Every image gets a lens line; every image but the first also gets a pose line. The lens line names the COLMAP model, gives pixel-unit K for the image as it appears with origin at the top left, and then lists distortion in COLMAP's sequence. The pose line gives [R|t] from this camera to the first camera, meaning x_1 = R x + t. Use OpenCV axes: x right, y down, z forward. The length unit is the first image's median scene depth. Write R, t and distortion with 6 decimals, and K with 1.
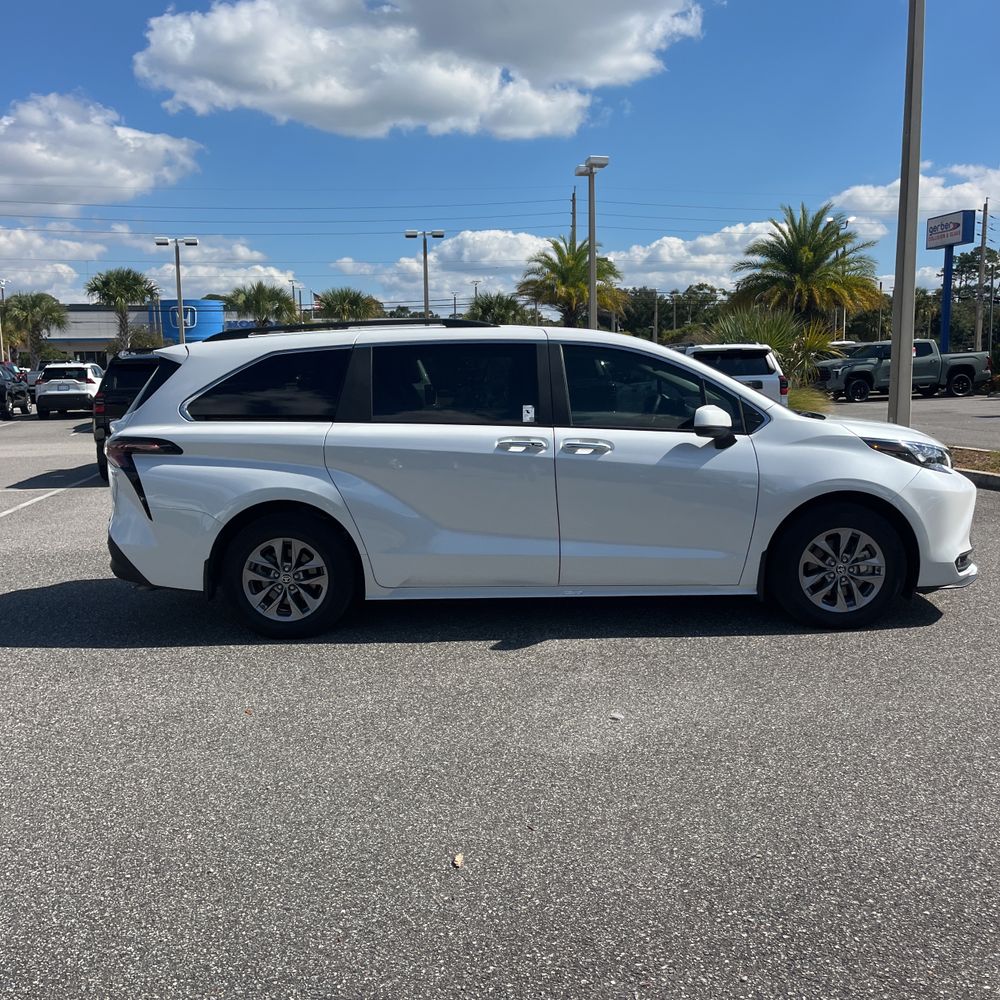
lens RADIAL K [[1049.4, 0, 504.6], [0, 1049.4, 494.4], [0, 0, 1]] dist [0.025720, 0.000000]
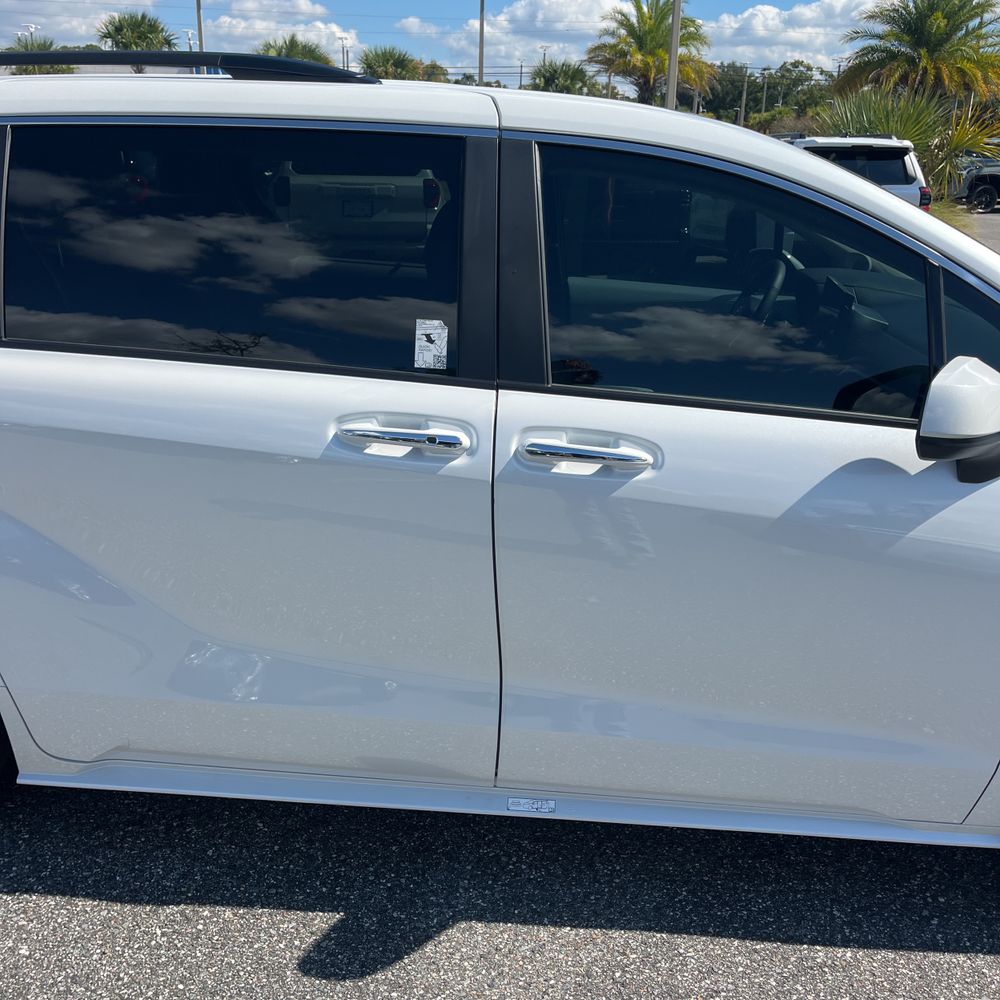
lens RADIAL K [[1049.4, 0, 507.3], [0, 1049.4, 508.7], [0, 0, 1]] dist [0.025720, 0.000000]
pose [[0.997258, 0.059294, -0.044285, 0.024539], [-0.048713, 0.976411, 0.210356, -0.035734], [0.055714, -0.207622, 0.976621, 0.231939]]
